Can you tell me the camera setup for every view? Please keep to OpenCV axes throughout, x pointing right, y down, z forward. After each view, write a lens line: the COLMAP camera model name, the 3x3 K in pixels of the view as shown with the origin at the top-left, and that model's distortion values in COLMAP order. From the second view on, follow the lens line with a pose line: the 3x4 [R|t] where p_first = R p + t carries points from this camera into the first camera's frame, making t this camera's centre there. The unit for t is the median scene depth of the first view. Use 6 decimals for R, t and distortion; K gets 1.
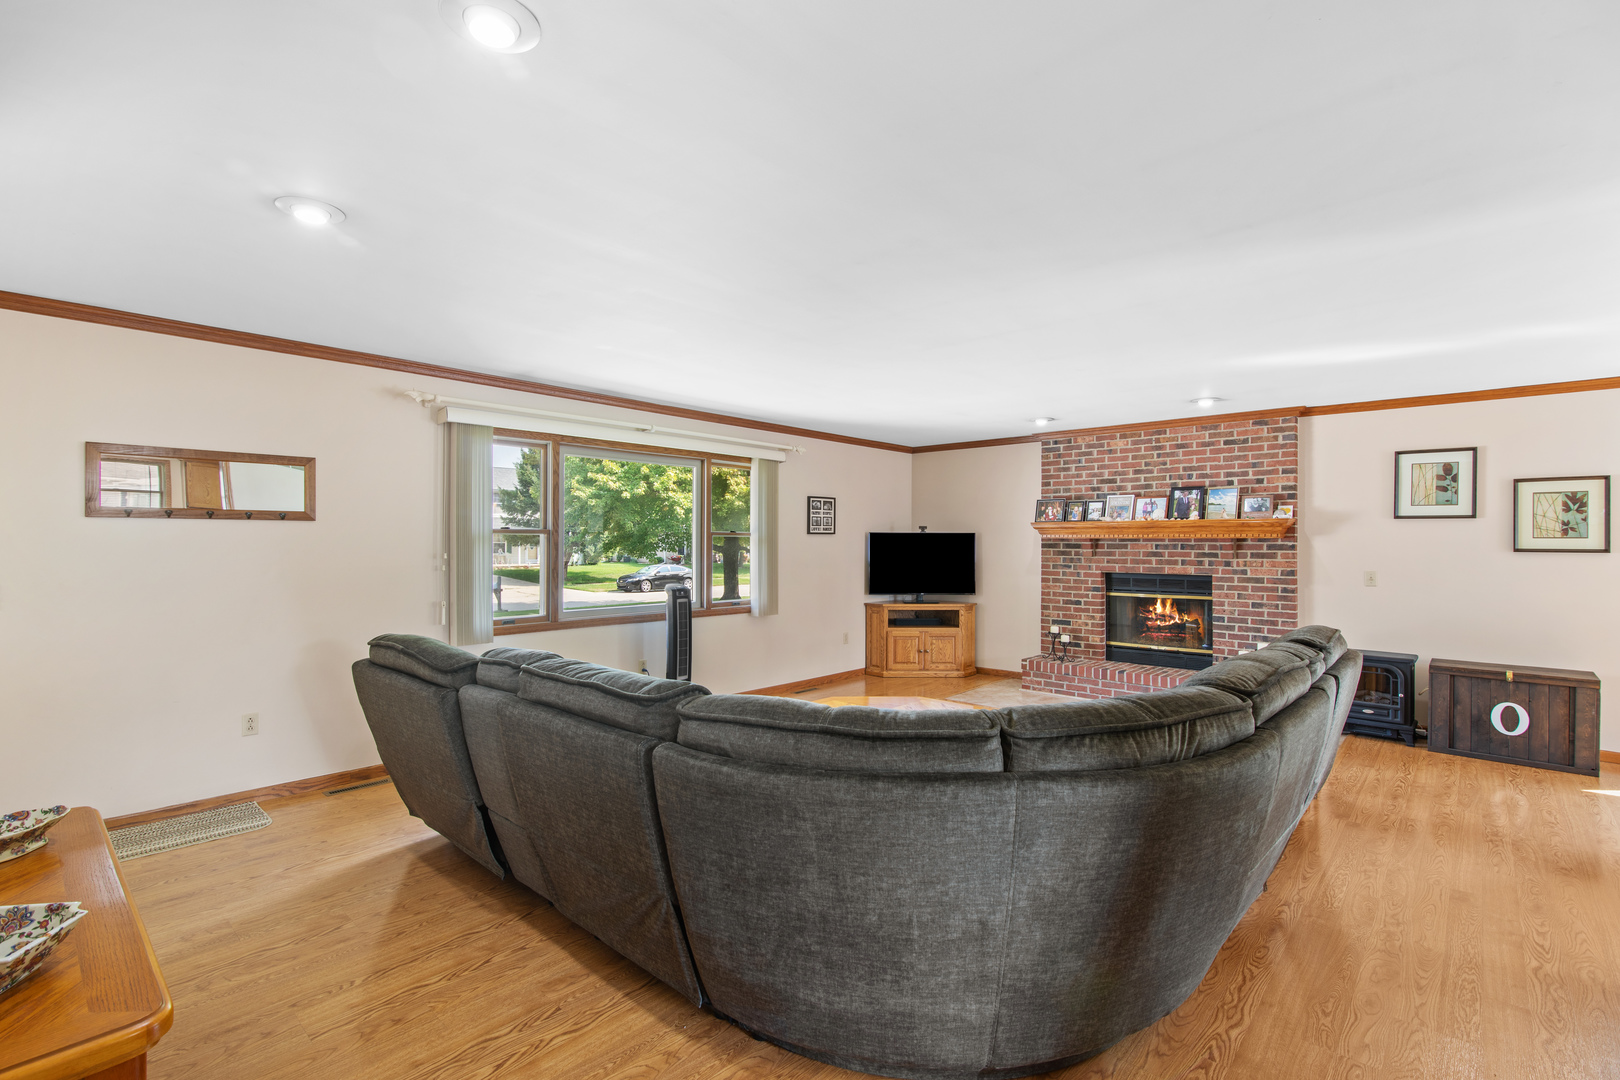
lens RADIAL K [[730.2, 0, 806.9], [0, 730.2, 534.9], [0, 0, 1]] dist [0.001212, -0.000518]
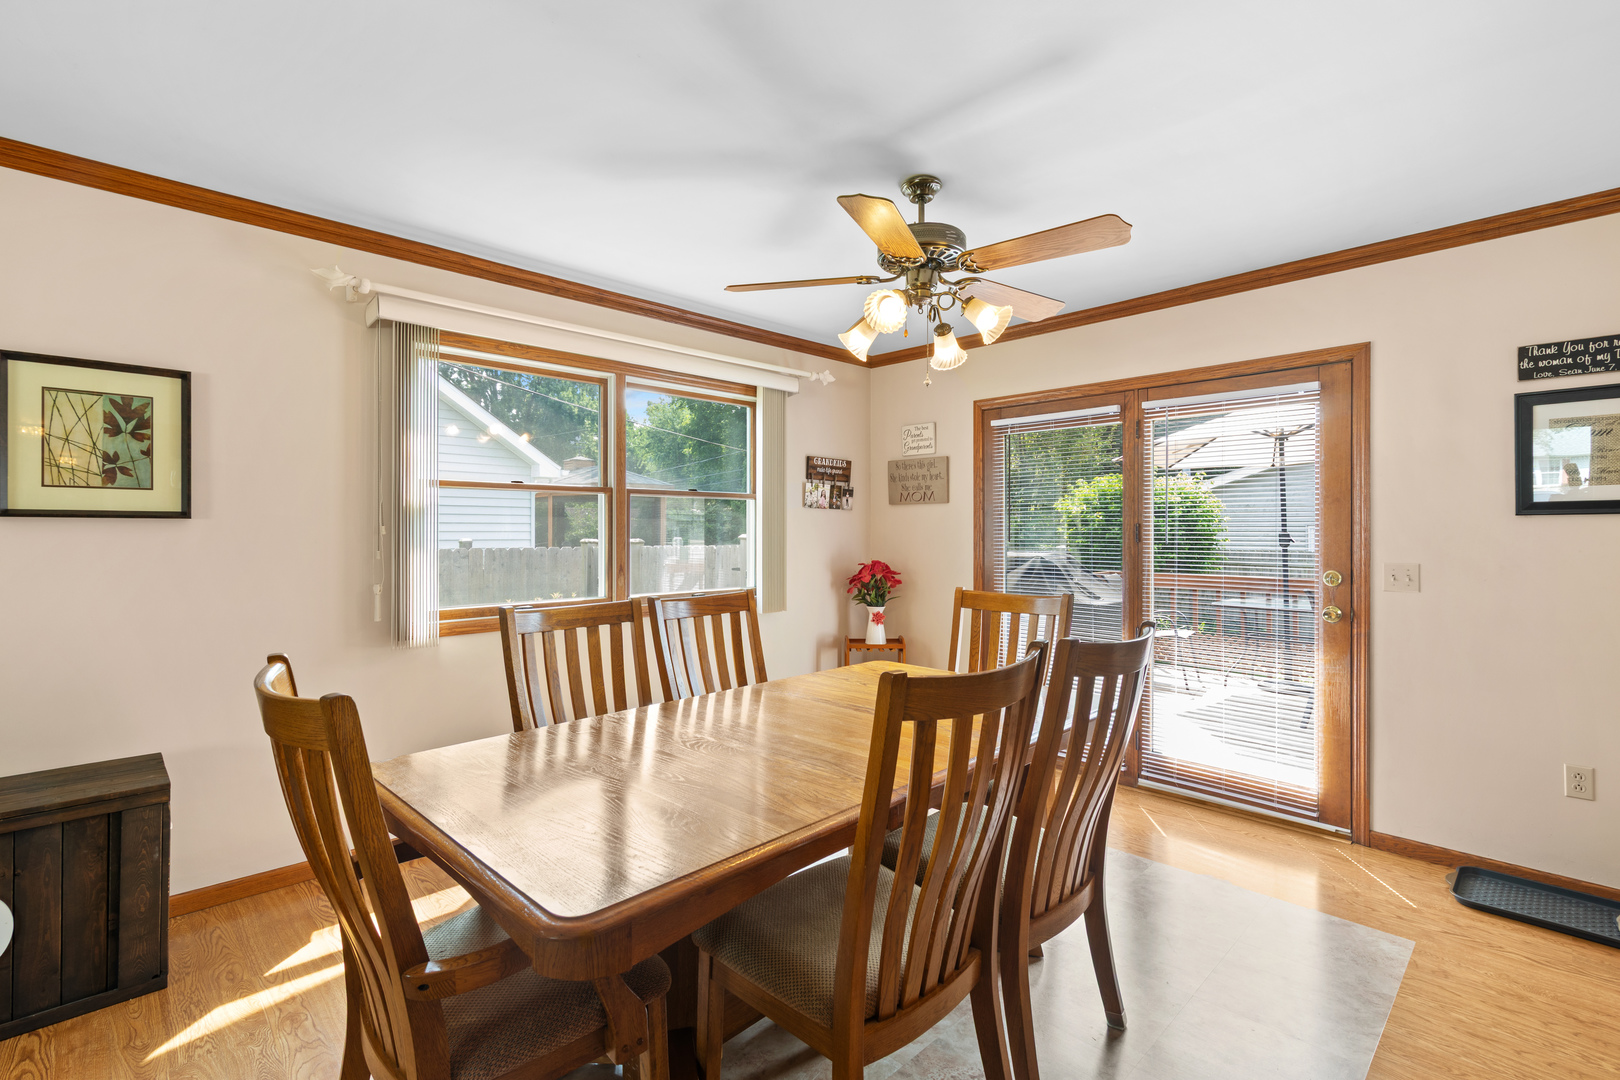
lens RADIAL K [[739.9, 0, 810.0], [0, 739.9, 540.0], [0, 0, 1]] dist [0.002702, 0.000786]
pose [[0.057908, -0.015105, 0.998208, 0.434046], [-0.010092, 0.999826, 0.015715, 0.020049], [-0.998271, -0.010984, 0.057745, 0.384251]]
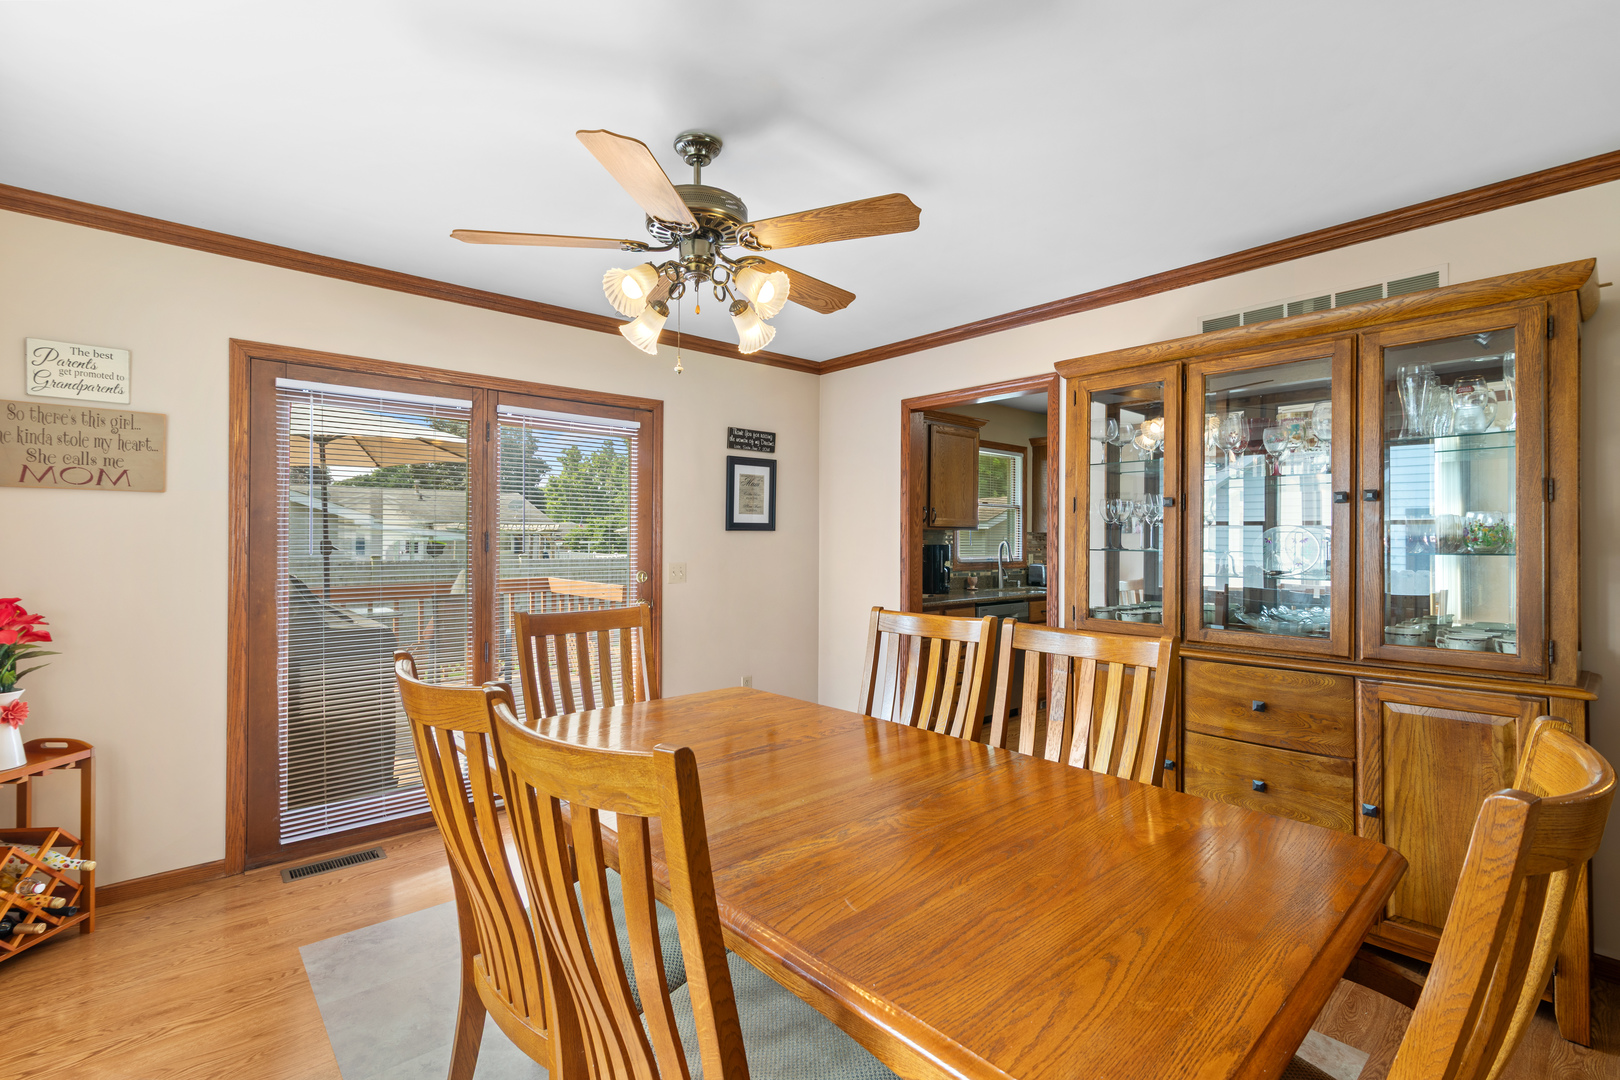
lens RADIAL K [[730.2, 0, 806.9], [0, 730.2, 534.9], [0, 0, 1]] dist [0.001212, -0.000518]
pose [[-0.993898, -0.007104, 0.110075, 0.741529], [-0.008873, 0.999839, -0.015590, 0.022051], [-0.109946, -0.016471, -0.993801, 0.673066]]
